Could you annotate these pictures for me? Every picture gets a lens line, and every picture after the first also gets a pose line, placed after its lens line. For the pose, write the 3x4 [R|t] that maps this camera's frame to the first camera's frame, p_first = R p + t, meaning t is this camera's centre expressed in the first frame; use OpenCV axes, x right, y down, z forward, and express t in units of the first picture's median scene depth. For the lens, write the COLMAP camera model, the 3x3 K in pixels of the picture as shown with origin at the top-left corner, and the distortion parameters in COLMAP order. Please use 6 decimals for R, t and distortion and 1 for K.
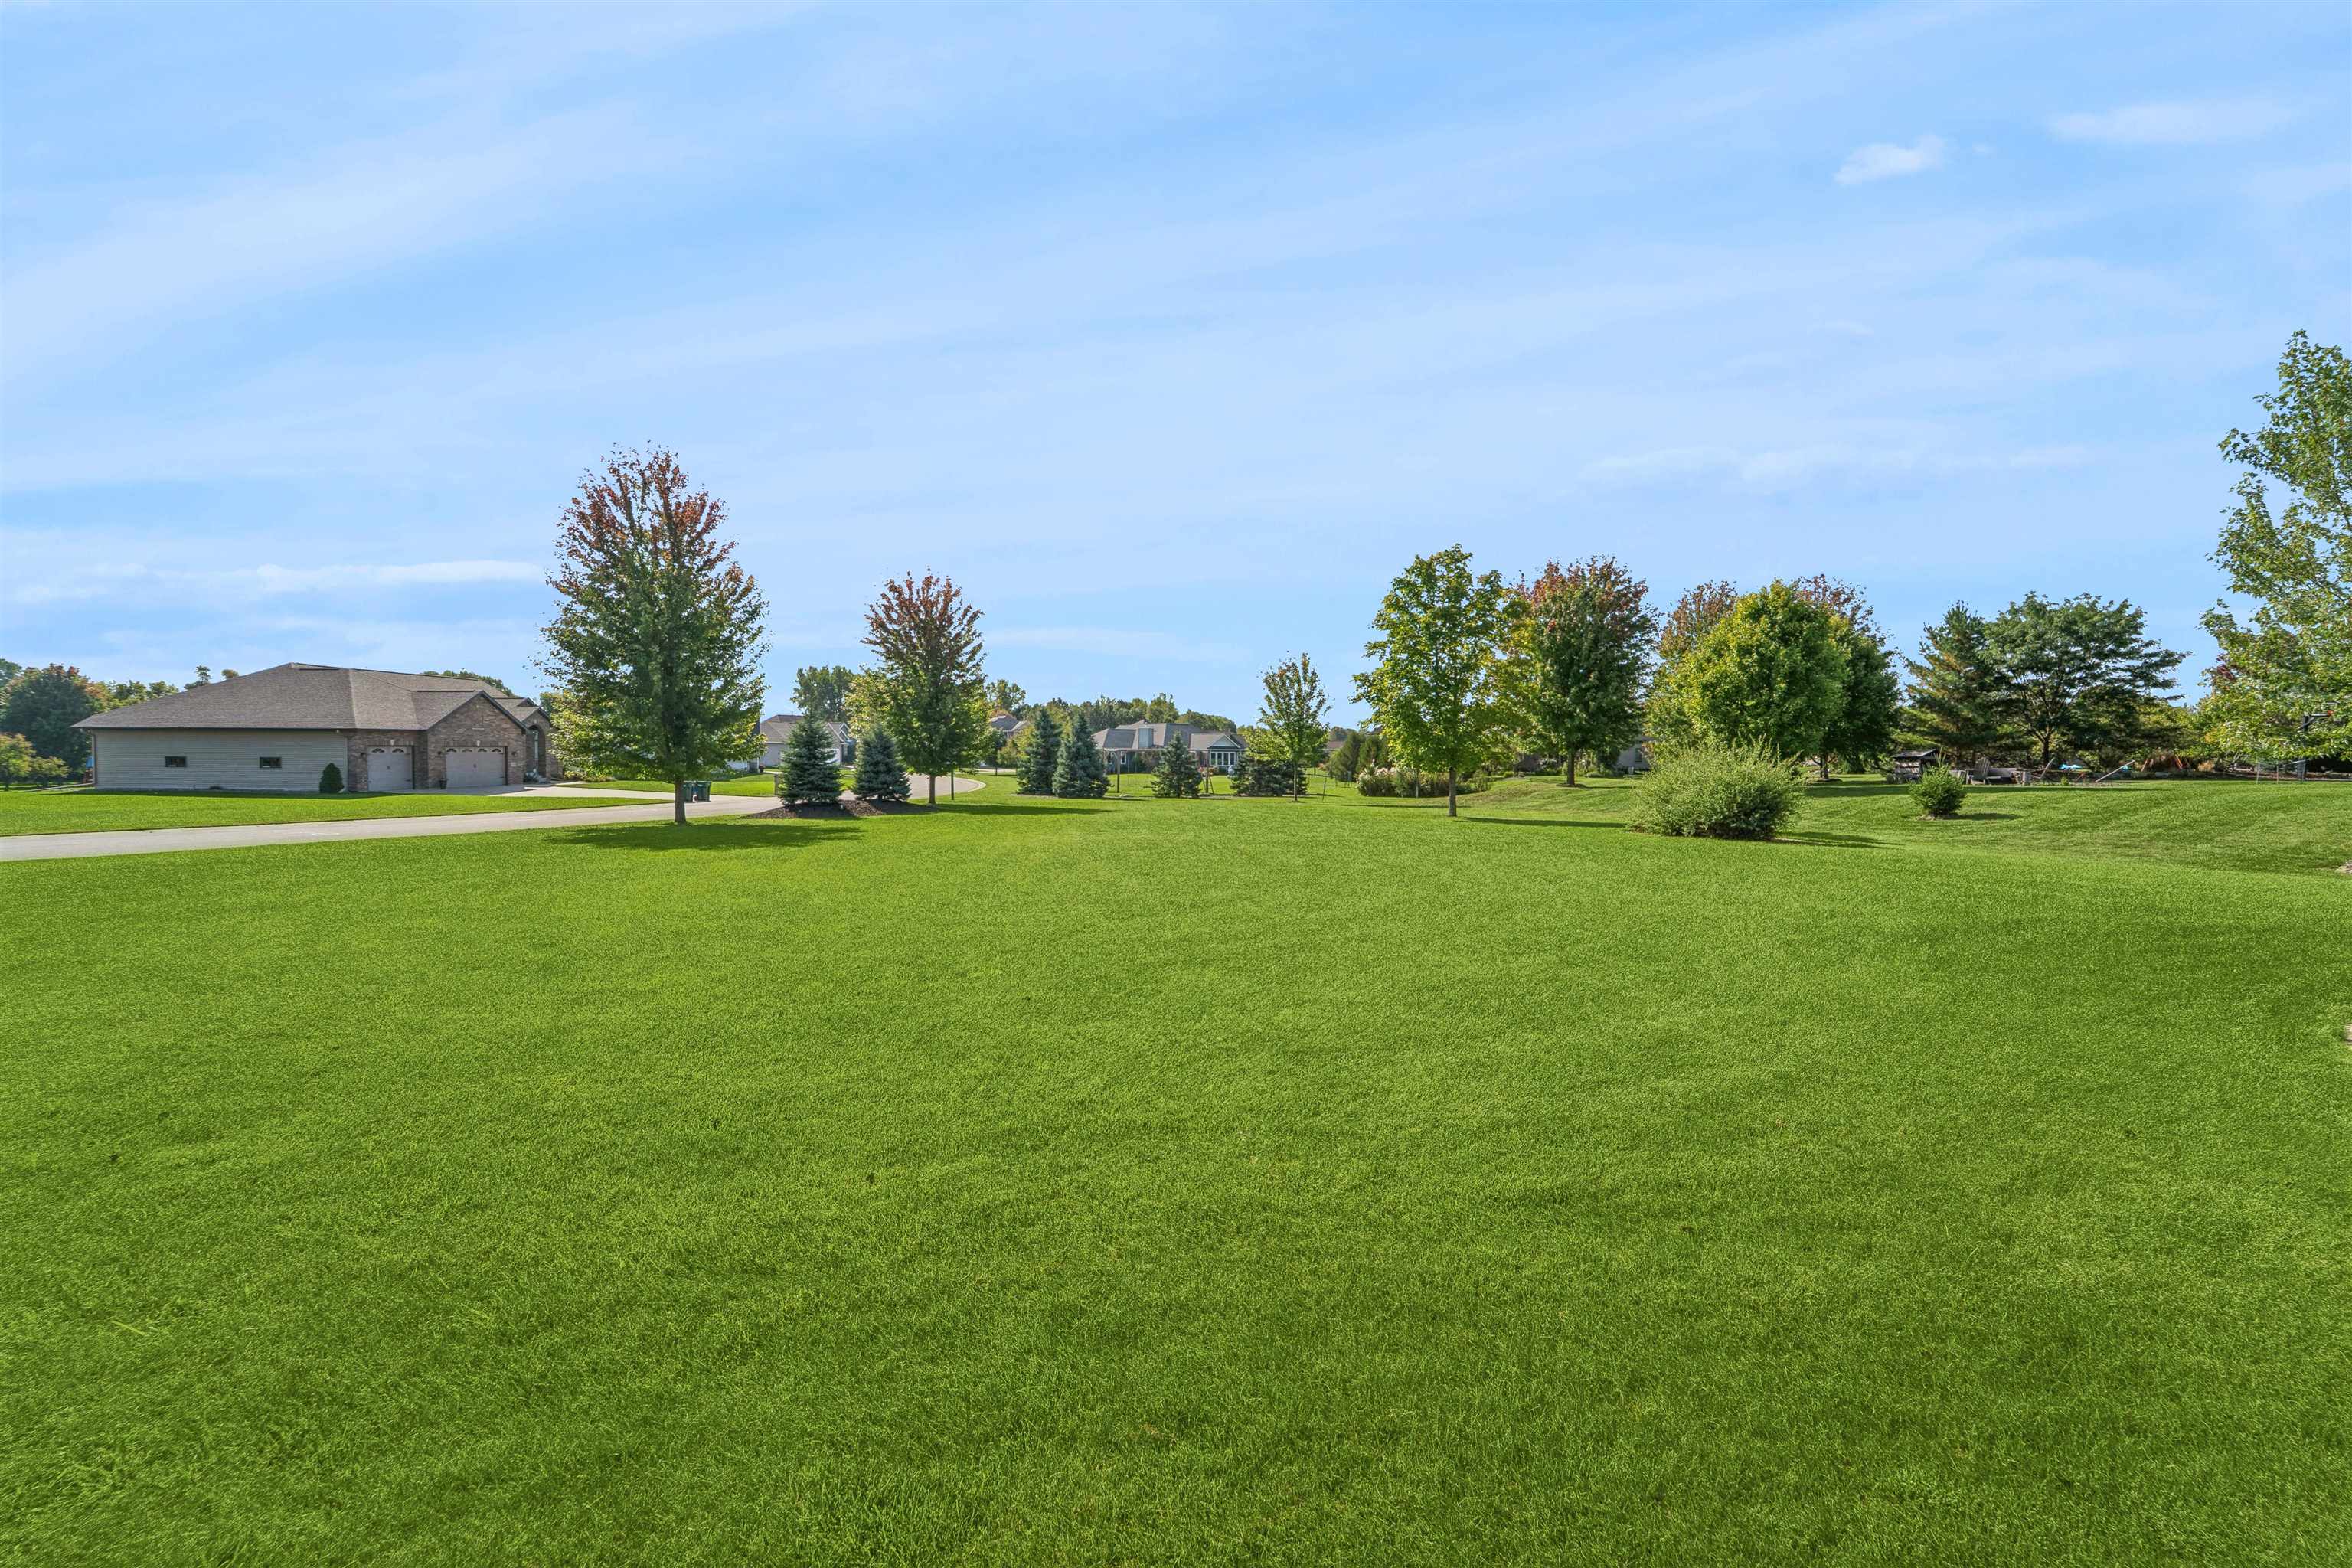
lens RADIAL K [[979.9, 0, 1184.0], [0, 979.9, 796.3], [0, 0, 1]] dist [-0.014596, -0.000242]
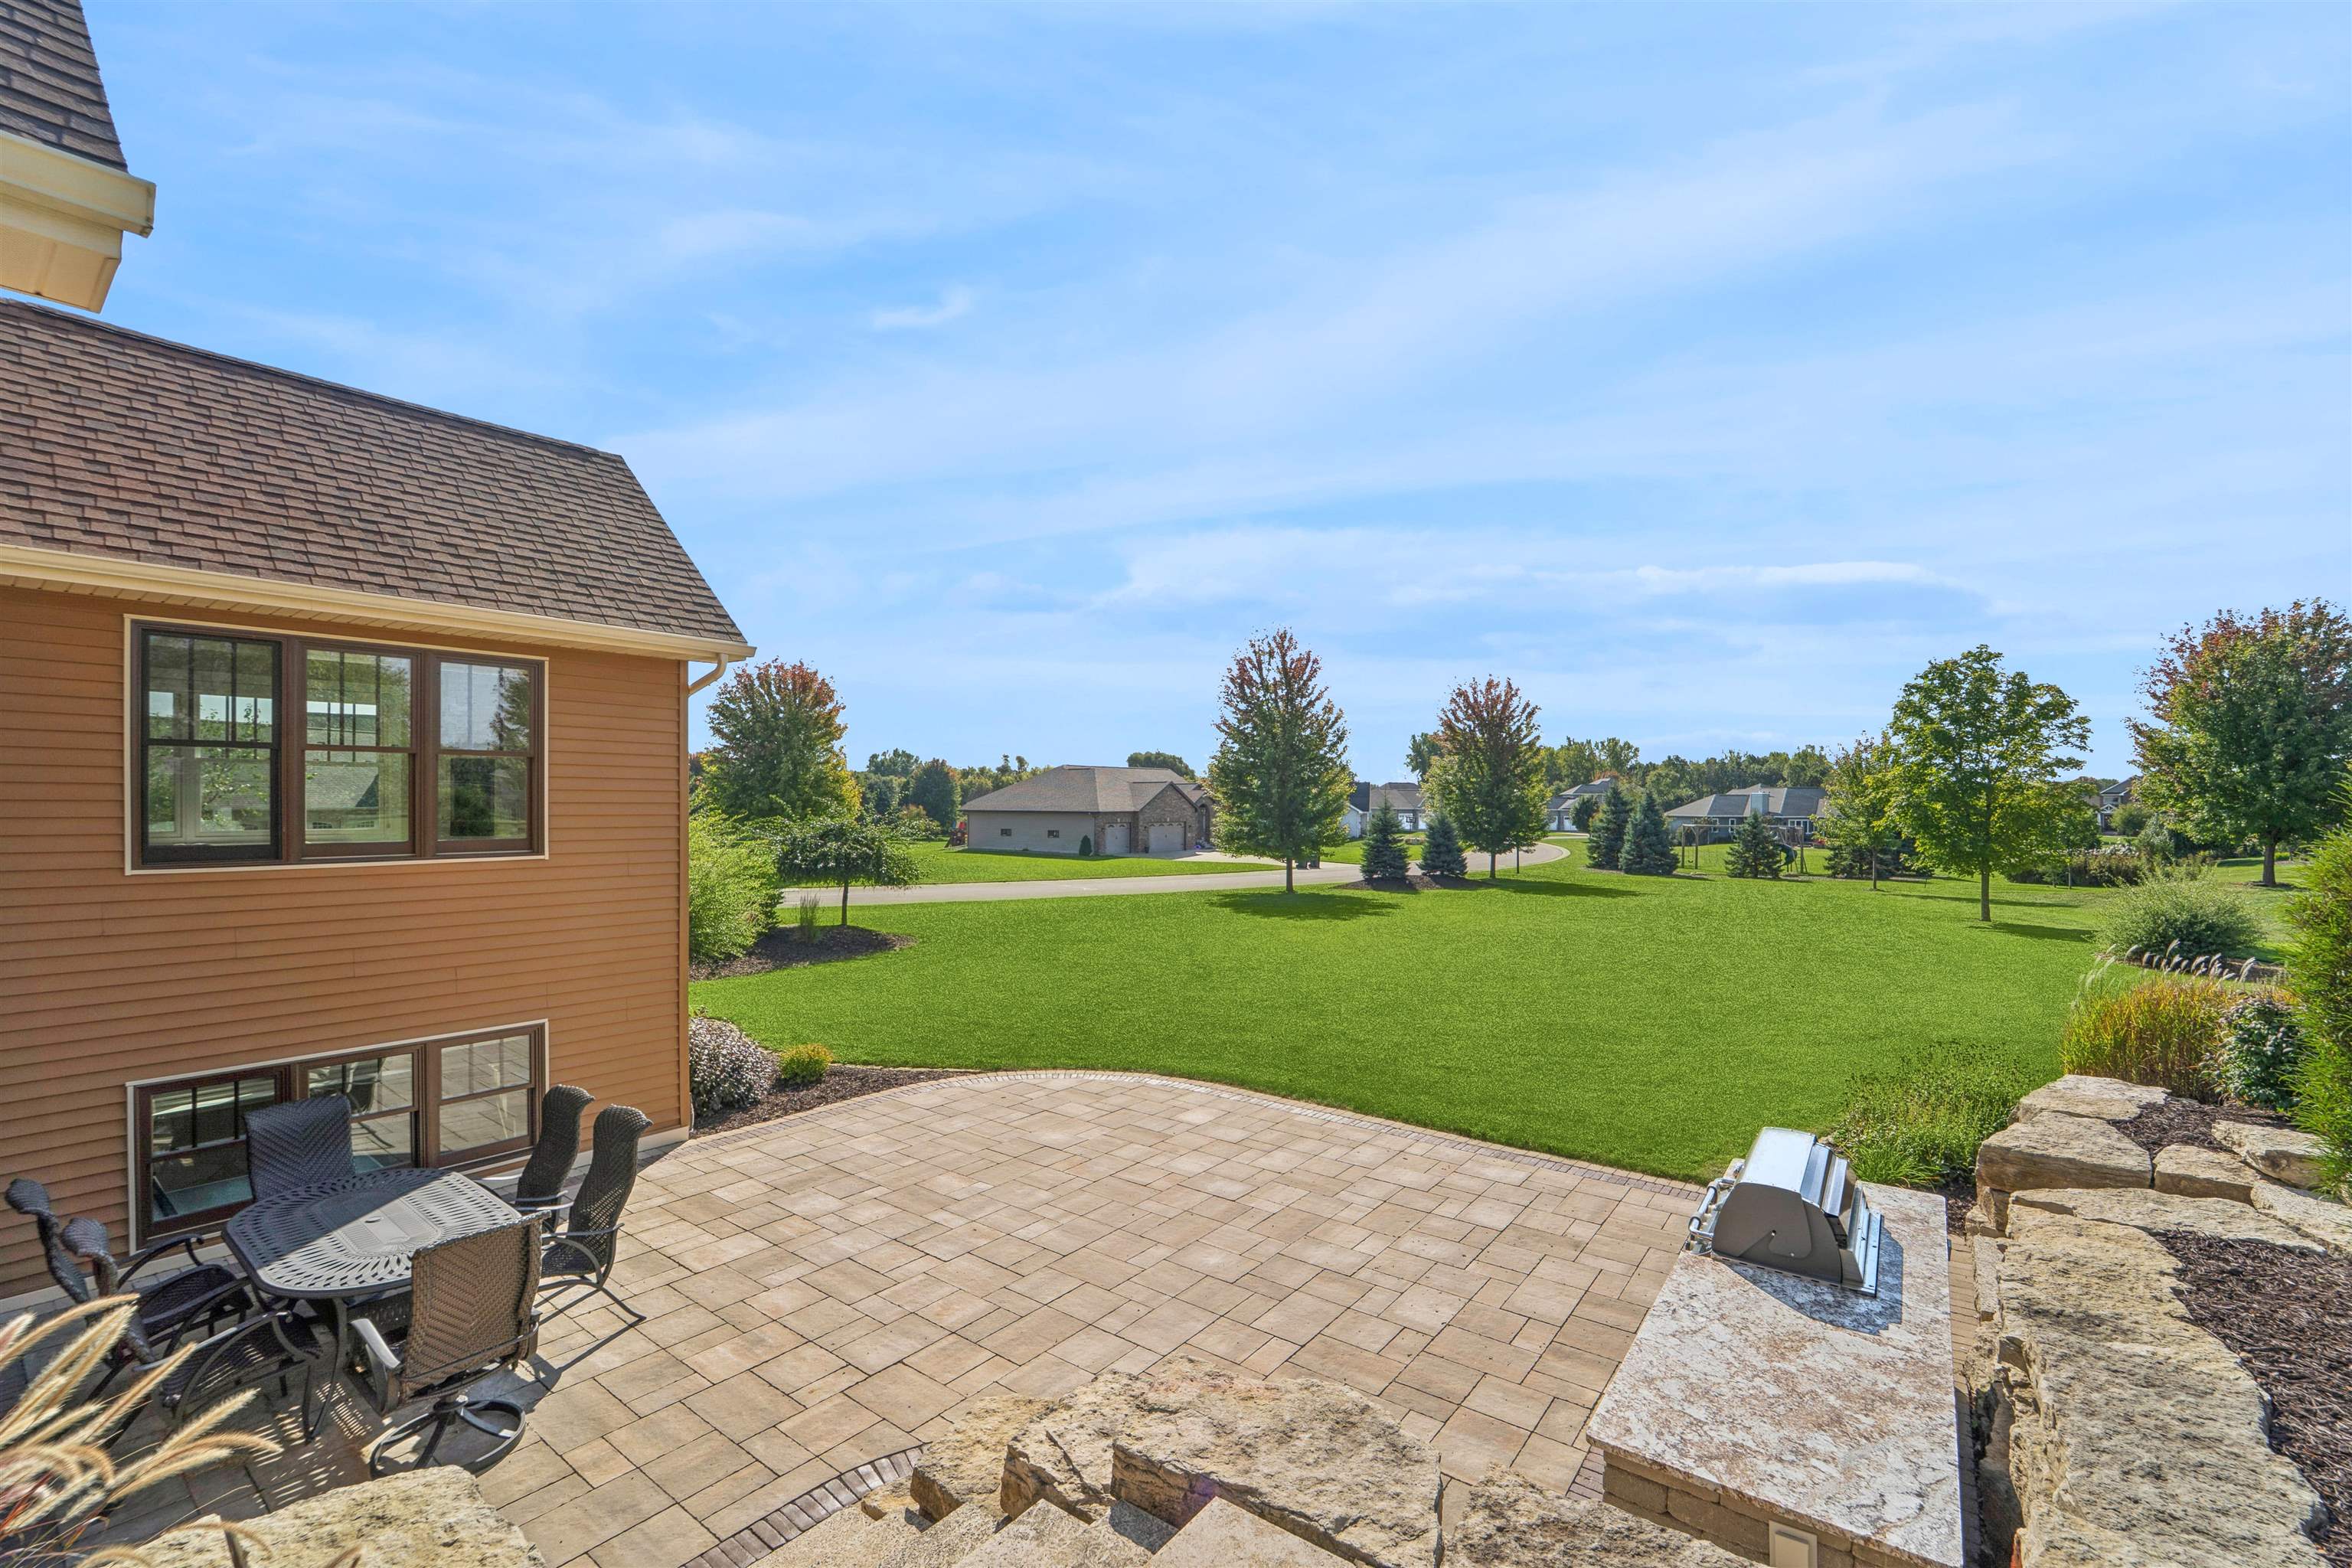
lens RADIAL K [[979.9, 0, 1184.0], [0, 979.9, 796.3], [0, 0, 1]] dist [-0.014596, -0.000242]
pose [[0.821269, -0.011987, -0.570415, 0.127789], [-0.021488, 0.998420, -0.051919, -0.026045], [0.570136, 0.054896, 0.819714, -0.191493]]
